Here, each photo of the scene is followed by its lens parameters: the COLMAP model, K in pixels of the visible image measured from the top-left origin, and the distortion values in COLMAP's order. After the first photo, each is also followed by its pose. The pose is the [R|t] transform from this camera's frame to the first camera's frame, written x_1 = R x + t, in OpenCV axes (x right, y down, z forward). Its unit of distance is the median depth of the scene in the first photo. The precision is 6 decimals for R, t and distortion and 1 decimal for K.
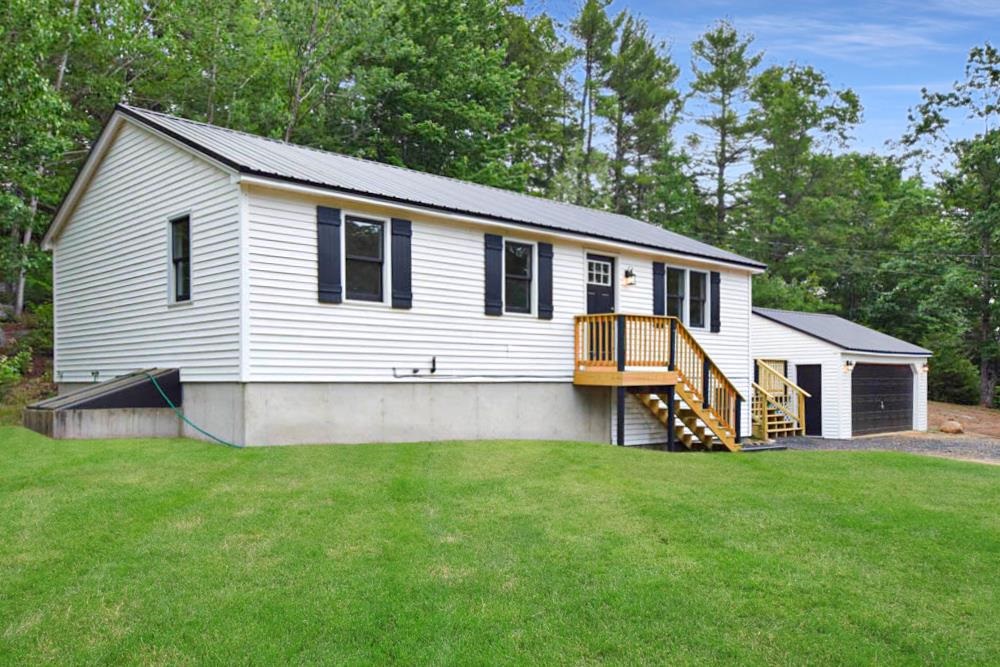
lens RADIAL K [[865.2, 0, 510.6], [0, 865.2, 372.8], [0, 0, 1]] dist [0.012518, 0.042430]
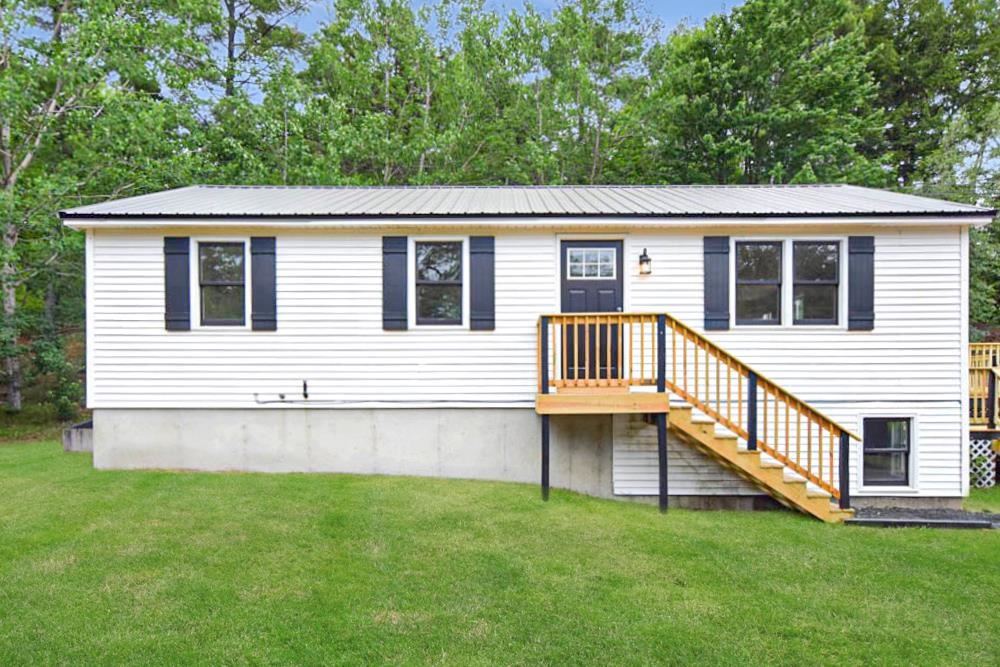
lens RADIAL K [[715.6, 0, 514.1], [0, 715.6, 408.8], [0, 0, 1]] dist [-0.004896, 0.011971]
pose [[0.710498, 0.003680, -0.703690, 0.501240], [0.007236, 0.999895, 0.012535, 0.002938], [0.703662, -0.013998, 0.710397, 0.514088]]
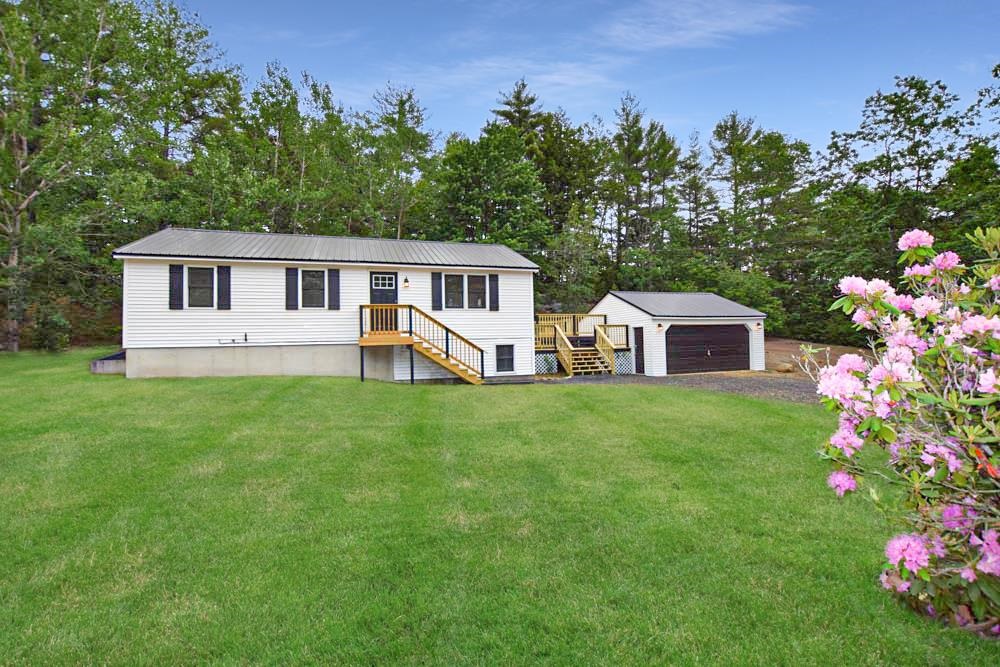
lens RADIAL K [[438.7, 0, 508.3], [0, 438.7, 329.5], [0, 0, 1]] dist [-0.018885, -0.000060]
pose [[0.897882, -0.034439, -0.438888, 0.733595], [0.026120, 0.999347, -0.024980, 0.011447], [0.439461, 0.010966, 0.898195, 0.310820]]
